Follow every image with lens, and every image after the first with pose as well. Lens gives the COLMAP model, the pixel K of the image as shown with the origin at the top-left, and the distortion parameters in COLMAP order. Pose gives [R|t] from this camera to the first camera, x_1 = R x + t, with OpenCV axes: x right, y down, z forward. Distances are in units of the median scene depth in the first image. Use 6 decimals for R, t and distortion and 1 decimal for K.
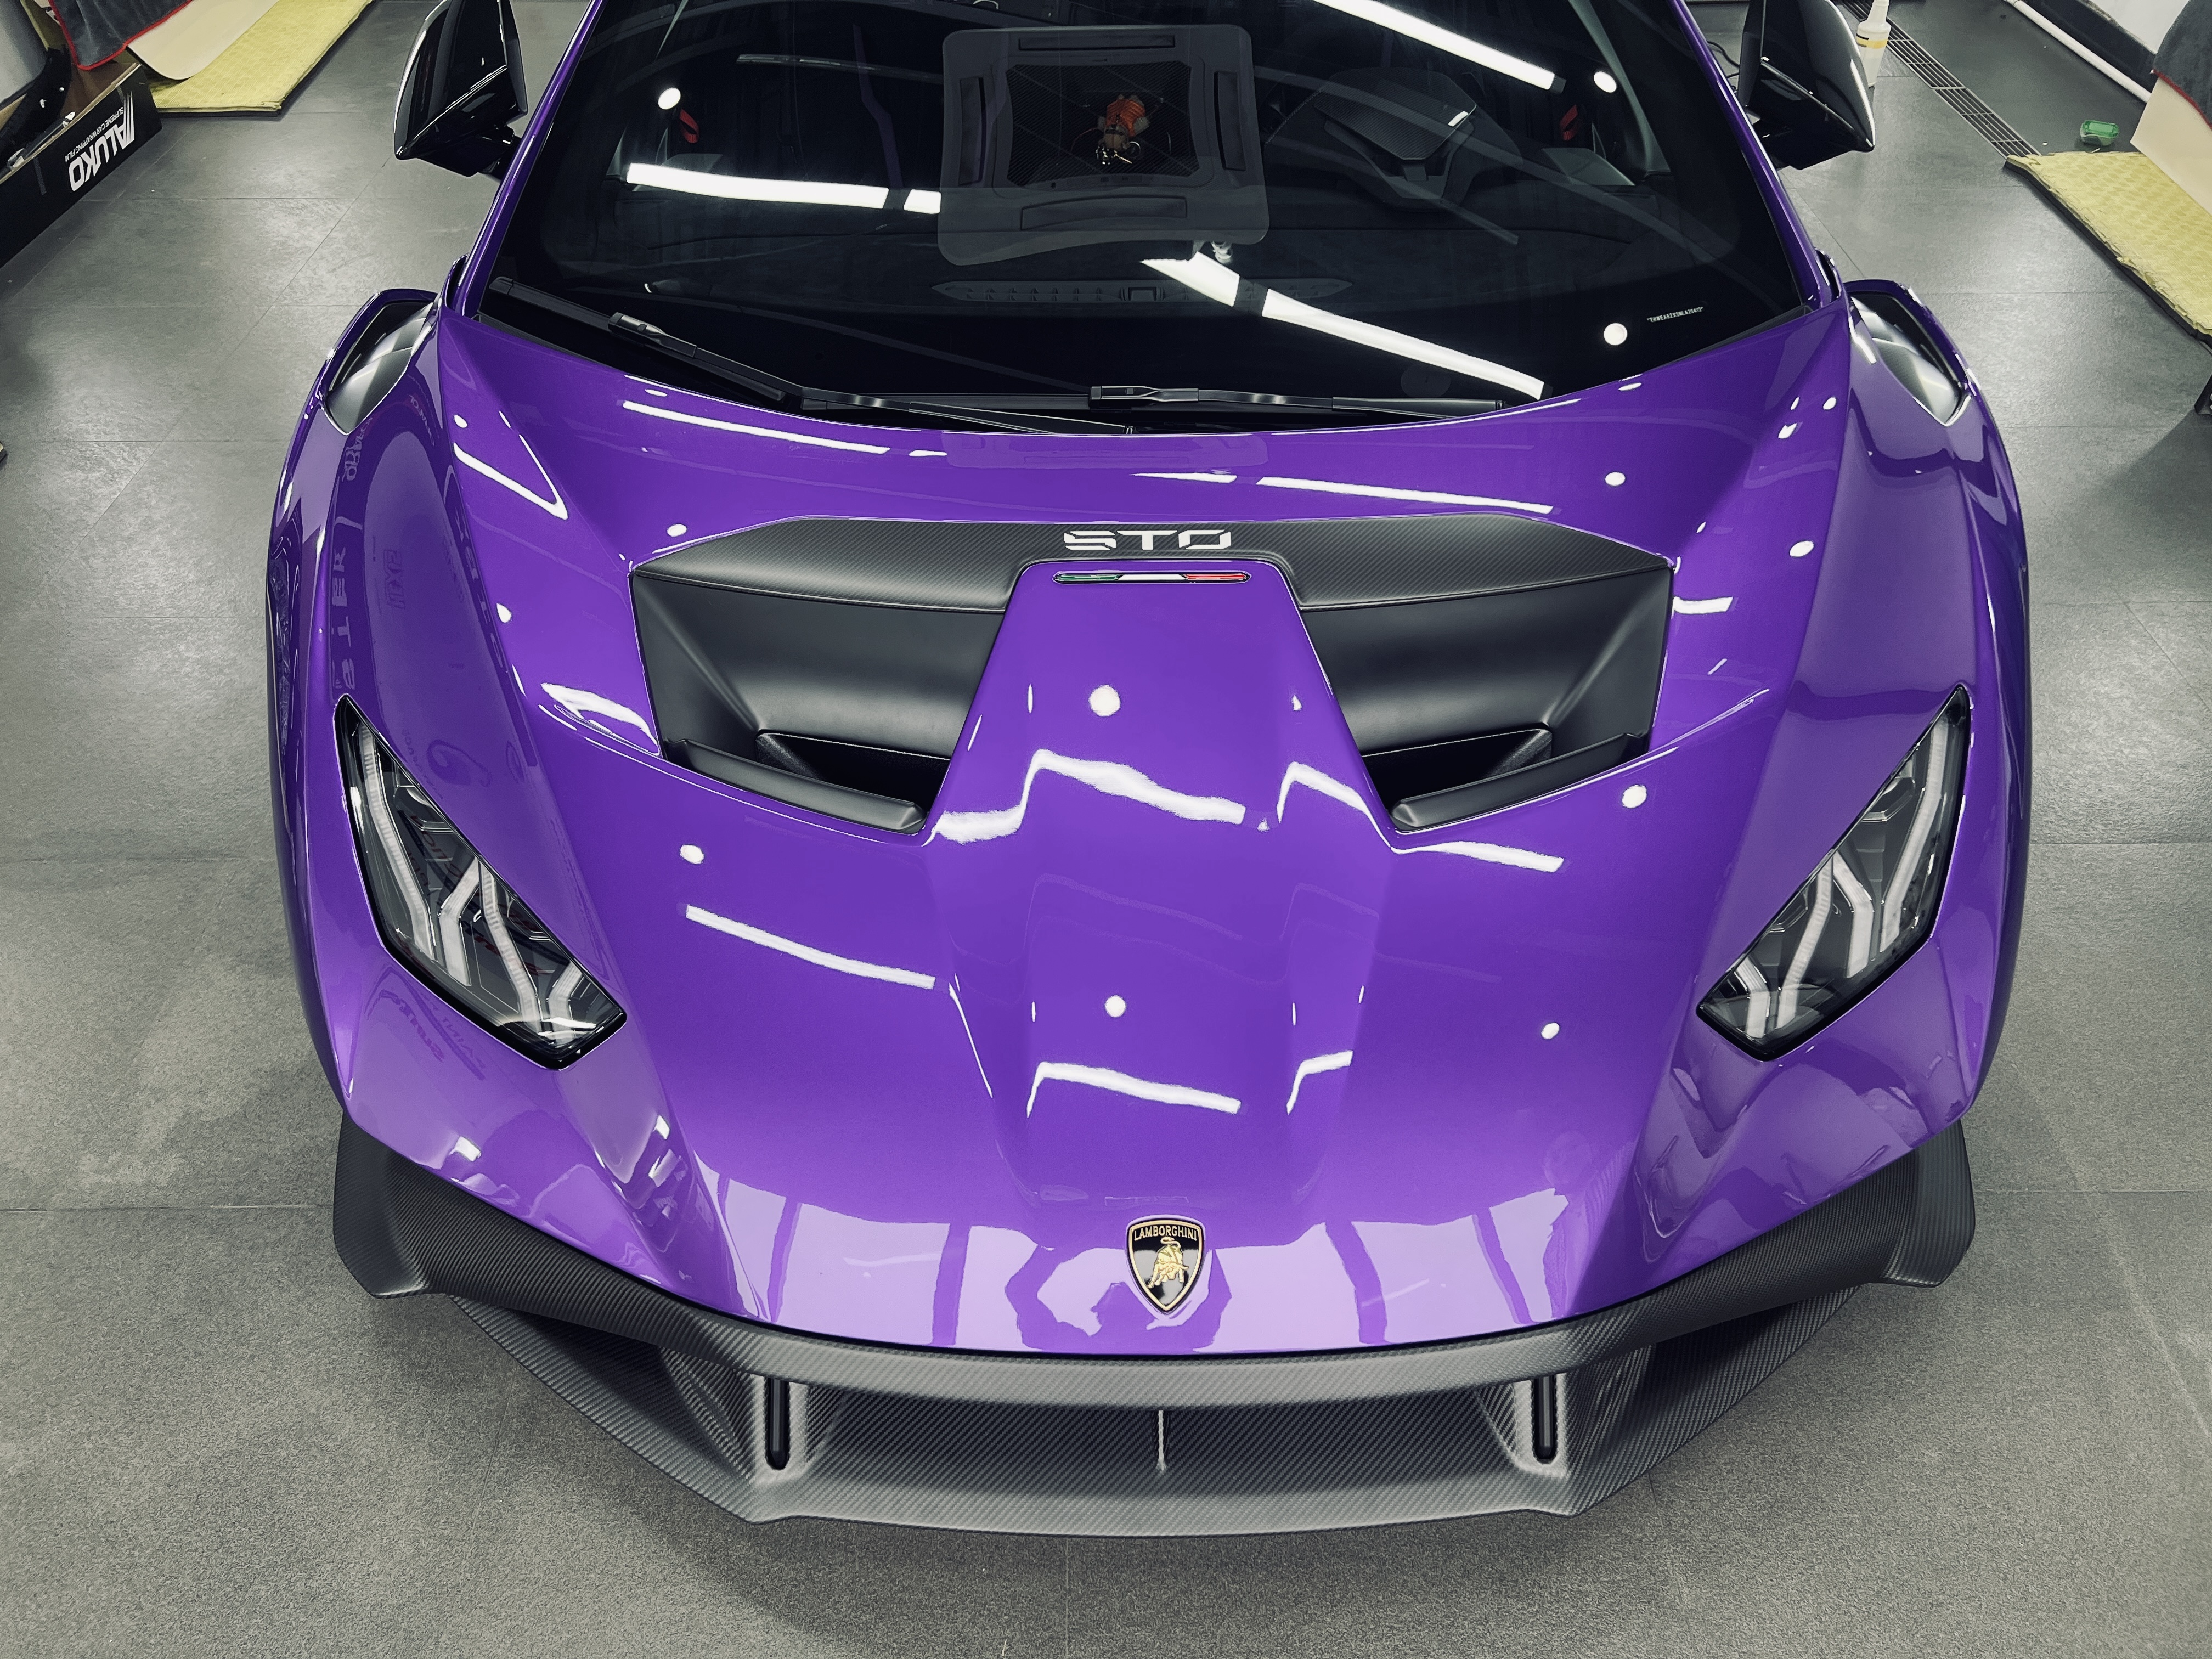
lens RADIAL K [[1788.6, 0, 1106.1], [0, 1788.6, 814.9], [0, 0, 1]] dist [0.060405, -0.068276]
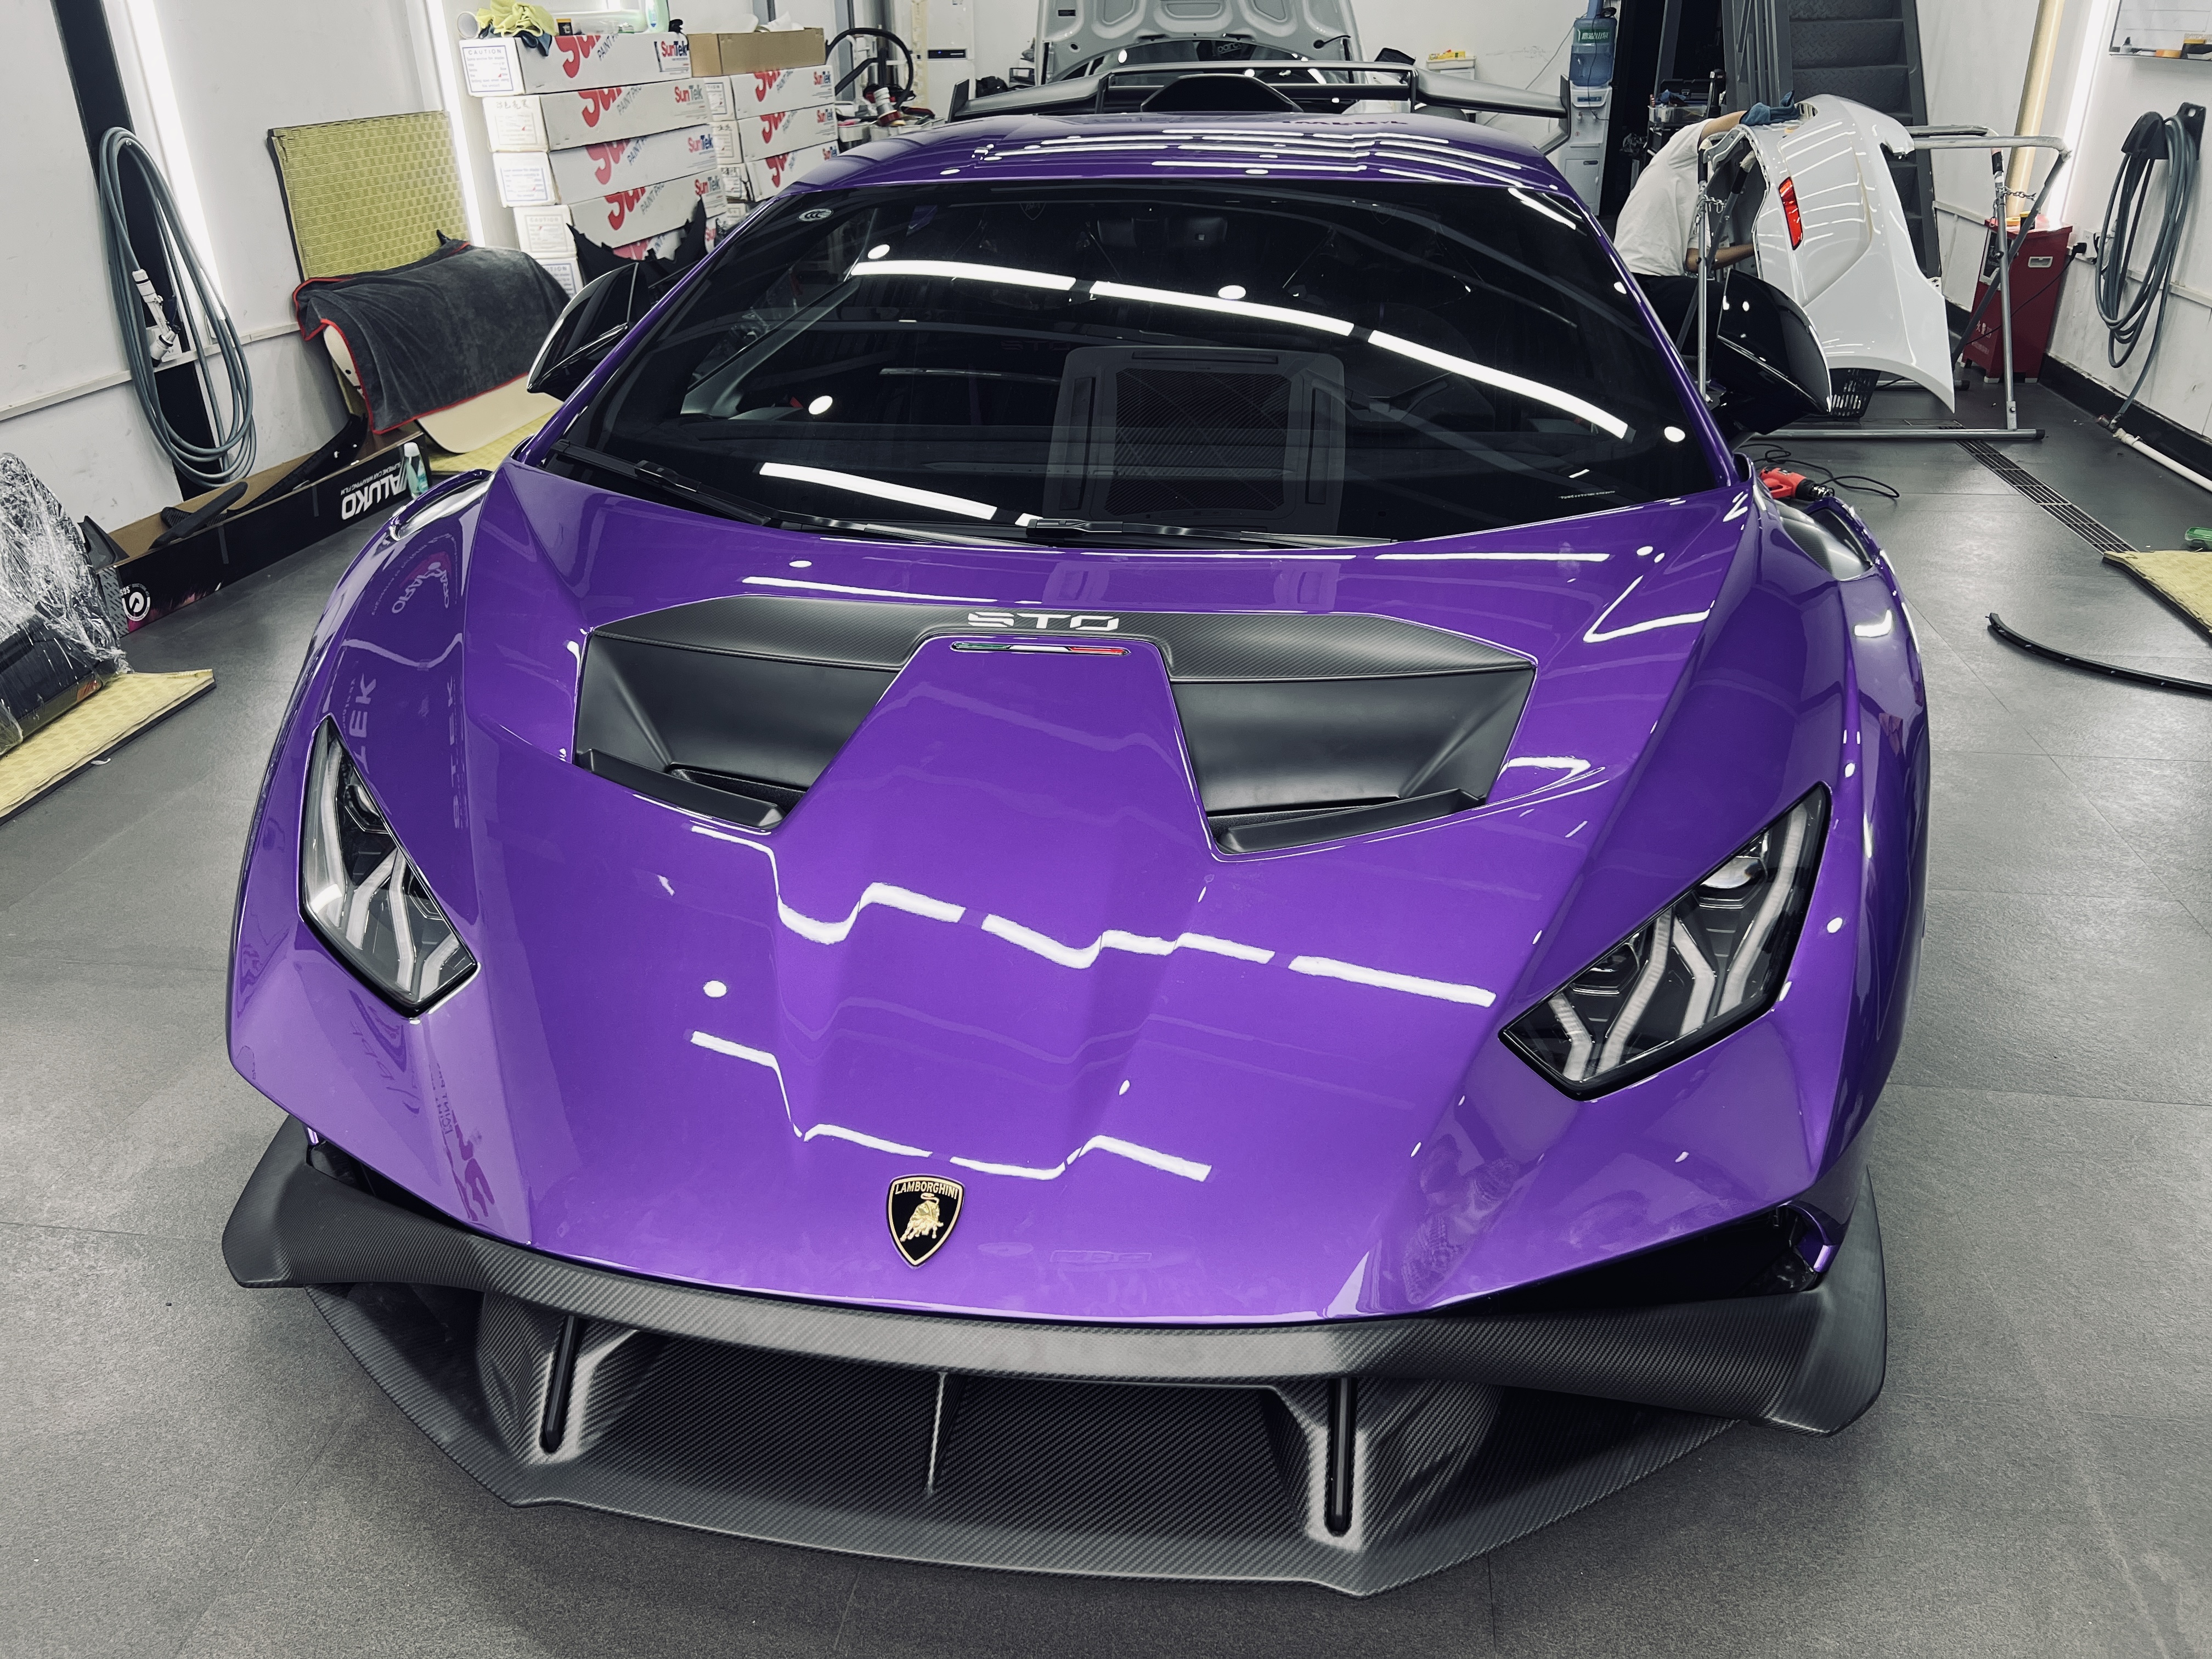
lens RADIAL K [[1788.6, 0, 1106.1], [0, 1788.6, 814.9], [0, 0, 1]] dist [0.060405, -0.068276]
pose [[0.987239, 0.053215, -0.150093, 0.223599], [-0.093914, 0.955725, -0.278871, 0.250930], [0.128608, 0.289408, 0.948527, 0.005681]]
